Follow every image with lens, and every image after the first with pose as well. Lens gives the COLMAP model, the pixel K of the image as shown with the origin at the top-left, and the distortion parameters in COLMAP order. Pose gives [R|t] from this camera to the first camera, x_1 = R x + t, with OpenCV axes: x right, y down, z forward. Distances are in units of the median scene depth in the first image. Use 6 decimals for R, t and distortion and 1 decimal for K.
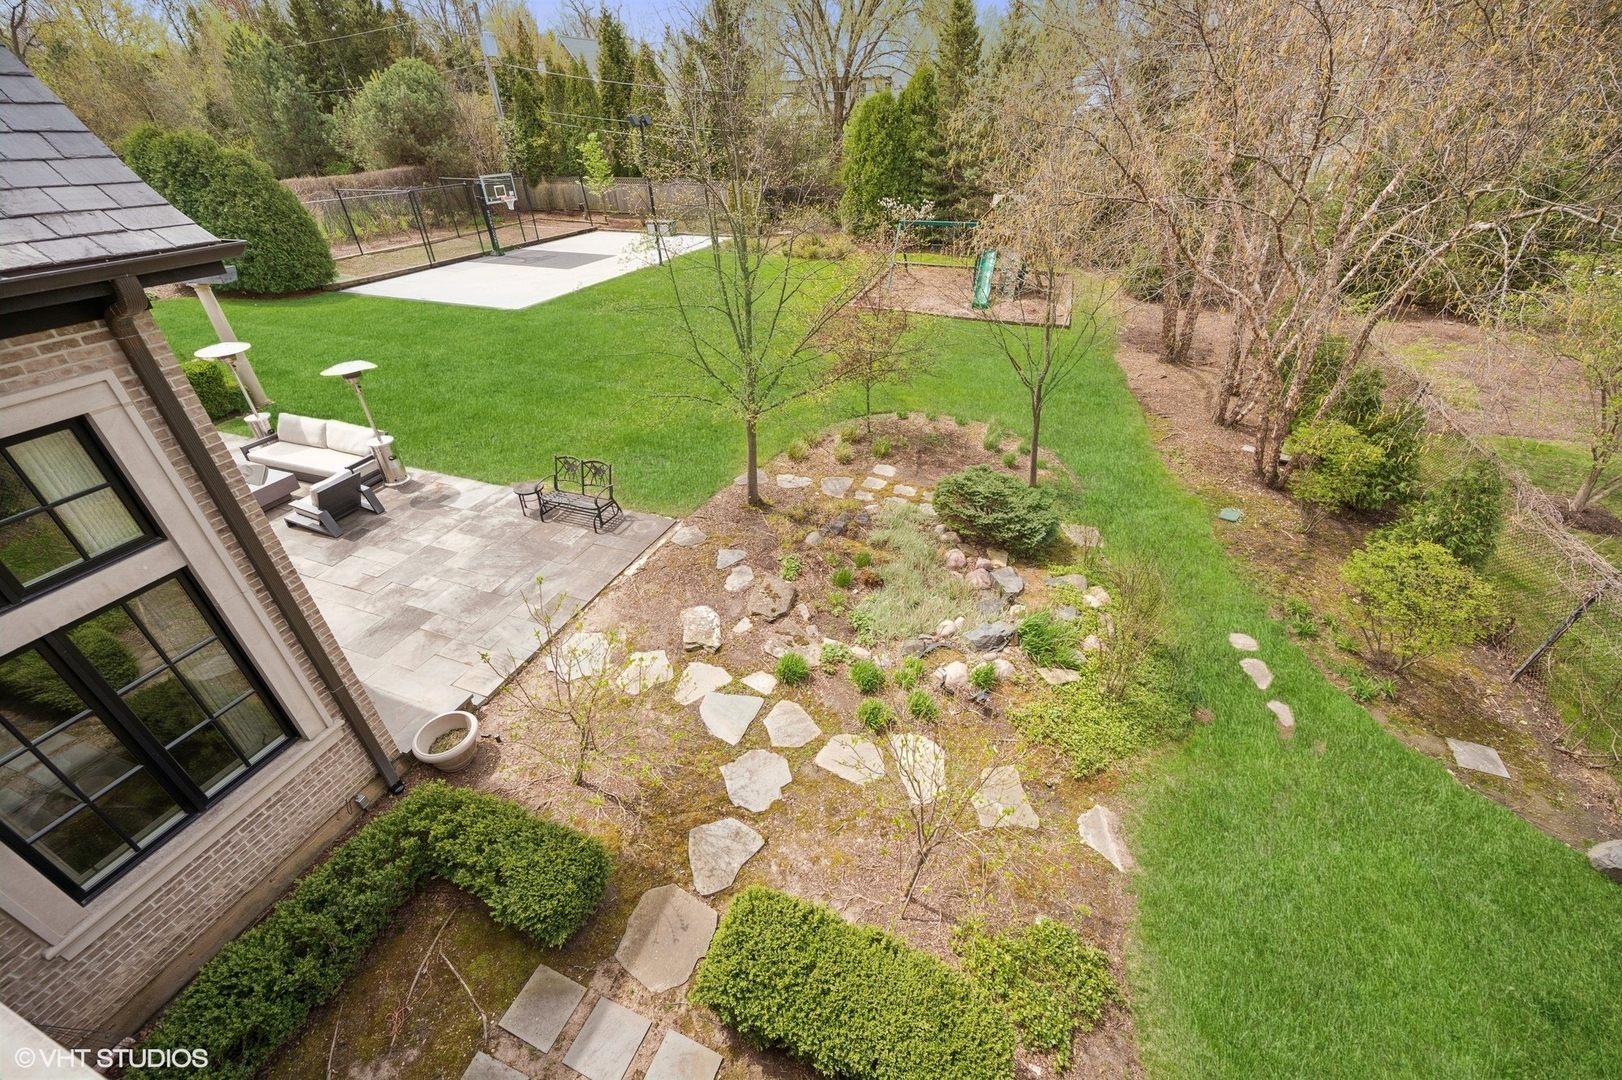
lens RADIAL K [[651.6, 0, 815.1], [0, 651.6, 536.4], [0, 0, 1]] dist [-0.000235, -0.000041]
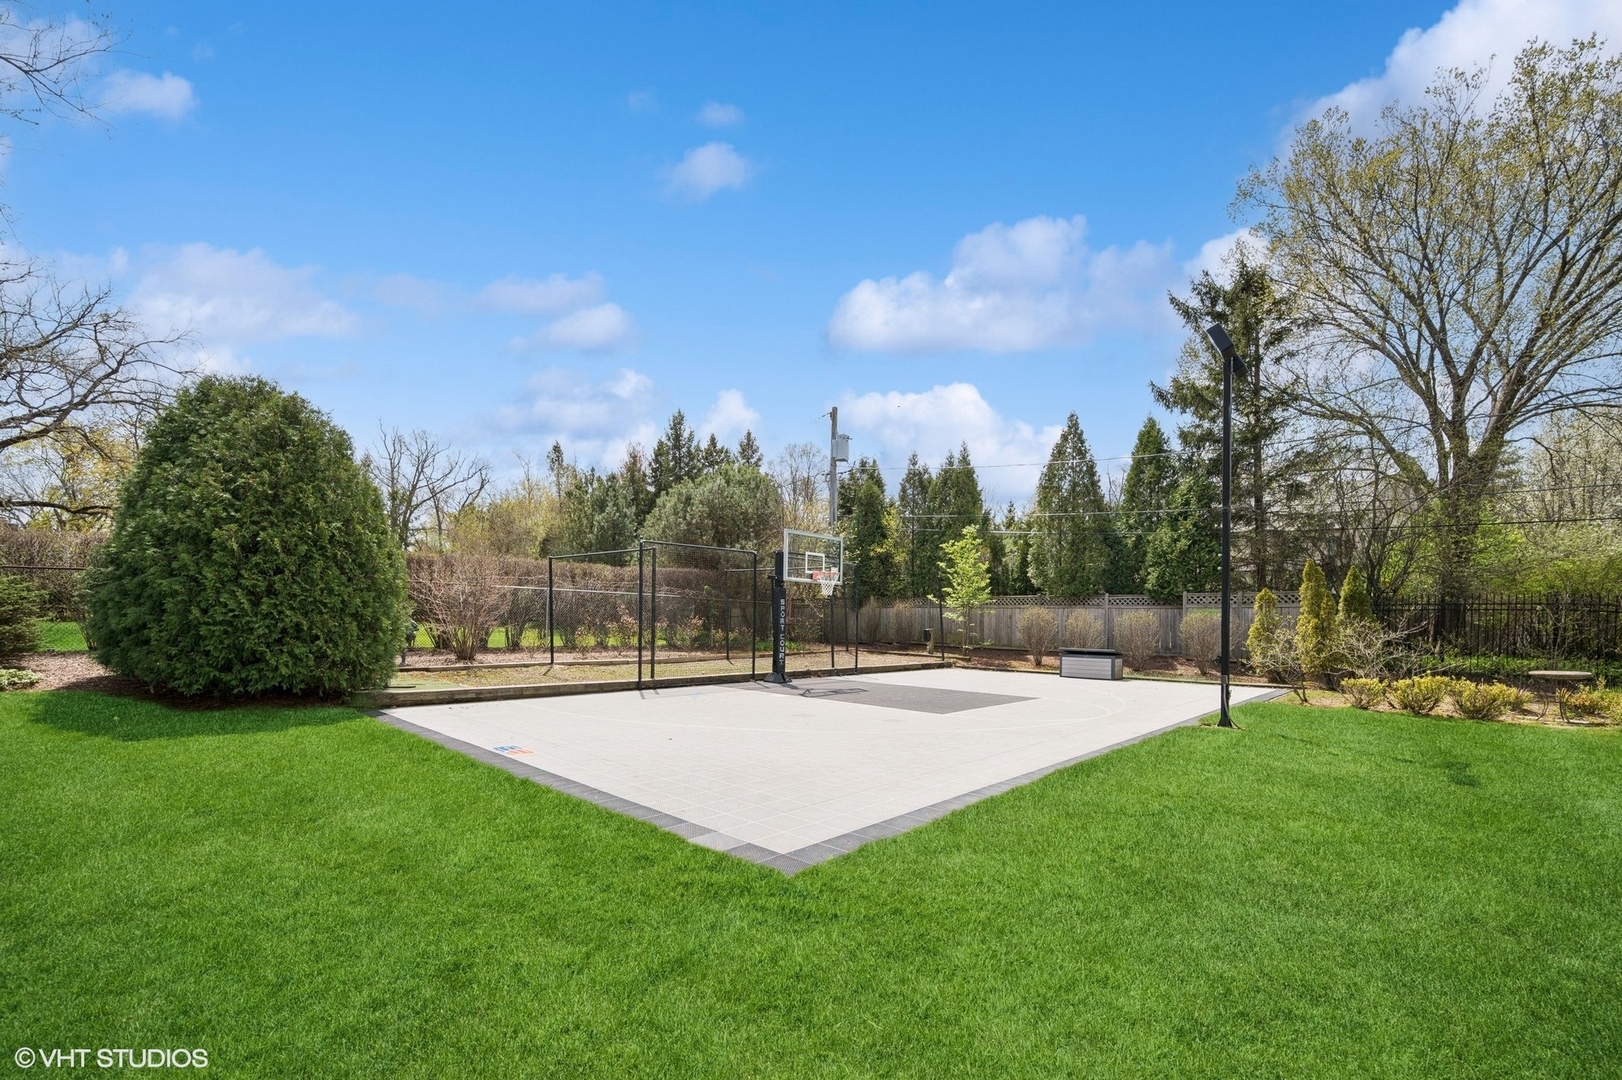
lens RADIAL K [[656.3, 0, 809.7], [0, 656.3, 628.1], [0, 0, 1]] dist [-0.000308, -0.000020]
pose [[0.925615, 0.034131, -0.376923, -0.251812], [-0.232336, 0.837420, -0.494721, -0.204415], [0.298757, 0.545494, 0.783058, 0.537448]]
